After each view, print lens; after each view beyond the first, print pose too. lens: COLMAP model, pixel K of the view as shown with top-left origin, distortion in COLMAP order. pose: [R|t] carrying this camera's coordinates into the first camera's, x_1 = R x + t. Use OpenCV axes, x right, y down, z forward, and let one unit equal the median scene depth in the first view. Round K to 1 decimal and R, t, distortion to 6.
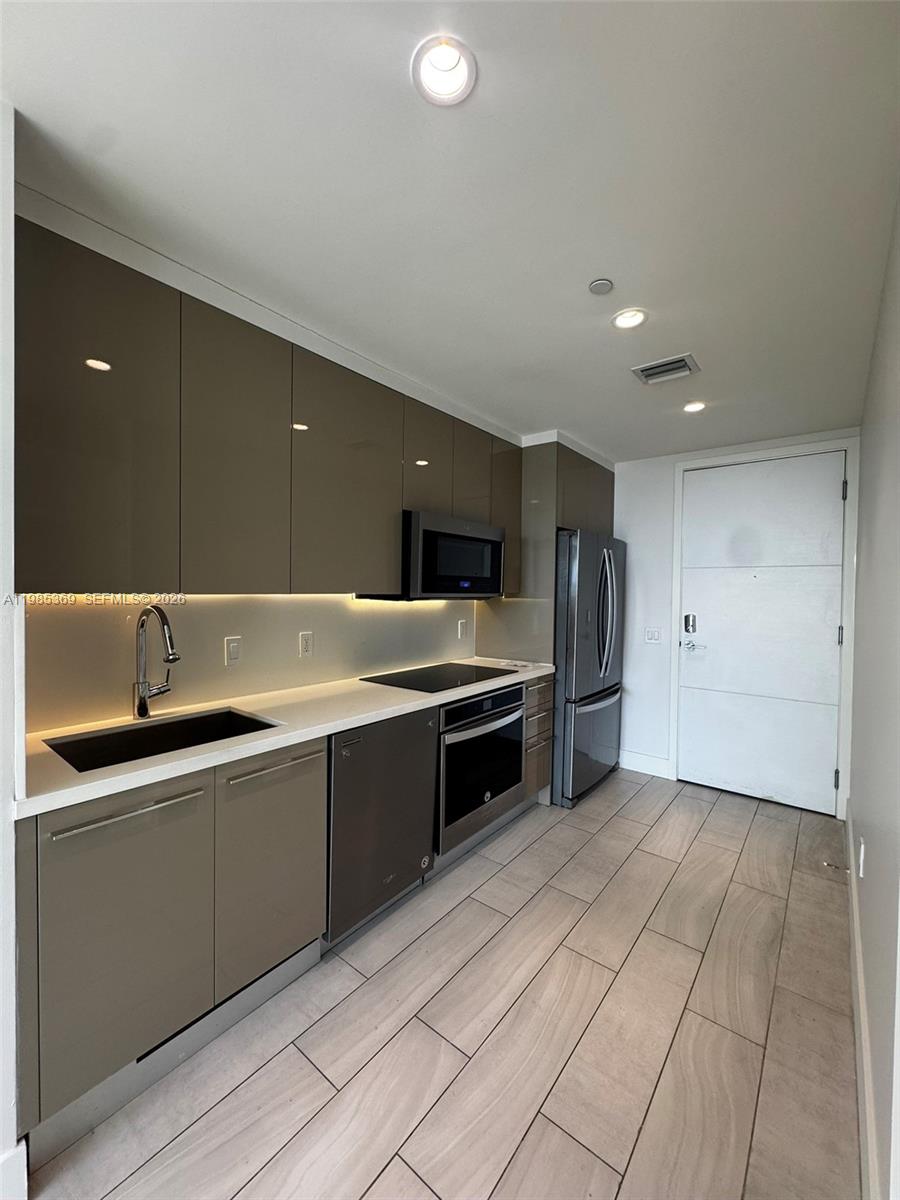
lens RADIAL K [[480.2, 0, 448.8], [0, 480.2, 600.1], [0, 0, 1]] dist [-0.000952, 0.000441]
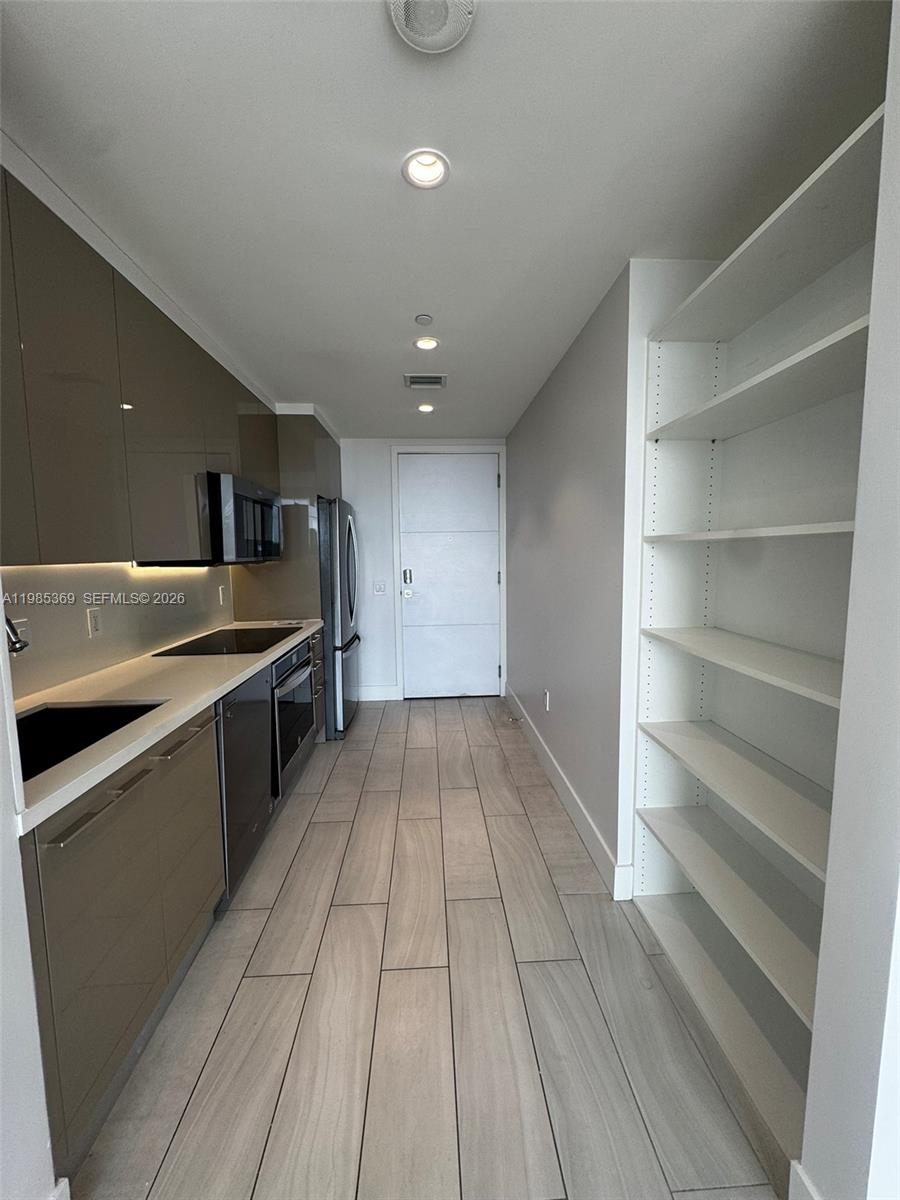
lens RADIAL K [[480.2, 0, 449.7], [0, 480.2, 599.3], [0, 0, 1]] dist [-0.000952, 0.000441]
pose [[0.749786, -0.087637, 0.655851, -0.359354], [0.038538, 0.995291, 0.088937, 0.000269], [-0.660557, -0.041408, 0.749633, -0.045739]]
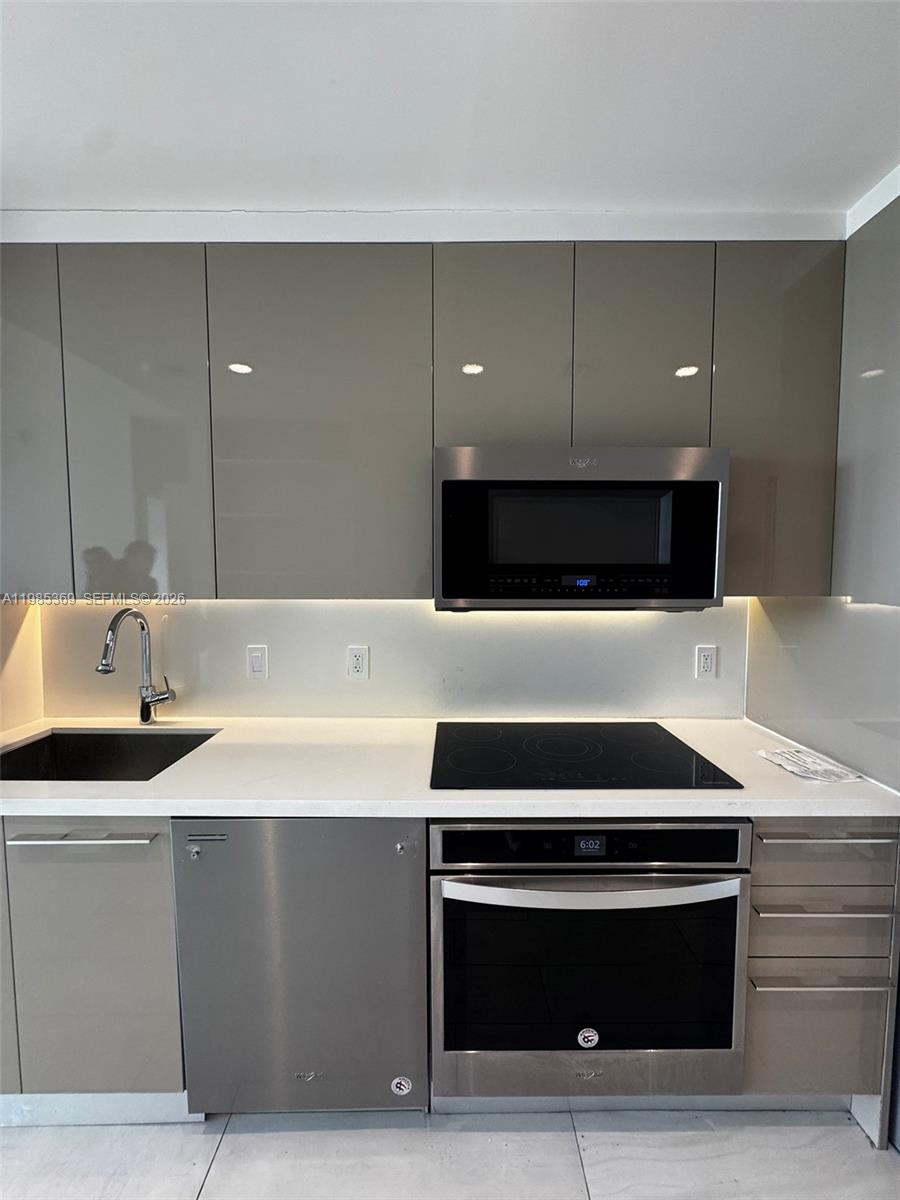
lens RADIAL K [[480.2, 0, 455.8], [0, 480.2, 602.4], [0, 0, 1]] dist [-0.000952, 0.000441]
pose [[0.632059, 0.042792, -0.773738, 0.342643], [-0.012607, 0.998910, 0.044947, -0.032281], [0.774818, -0.018654, 0.631910, 0.616265]]
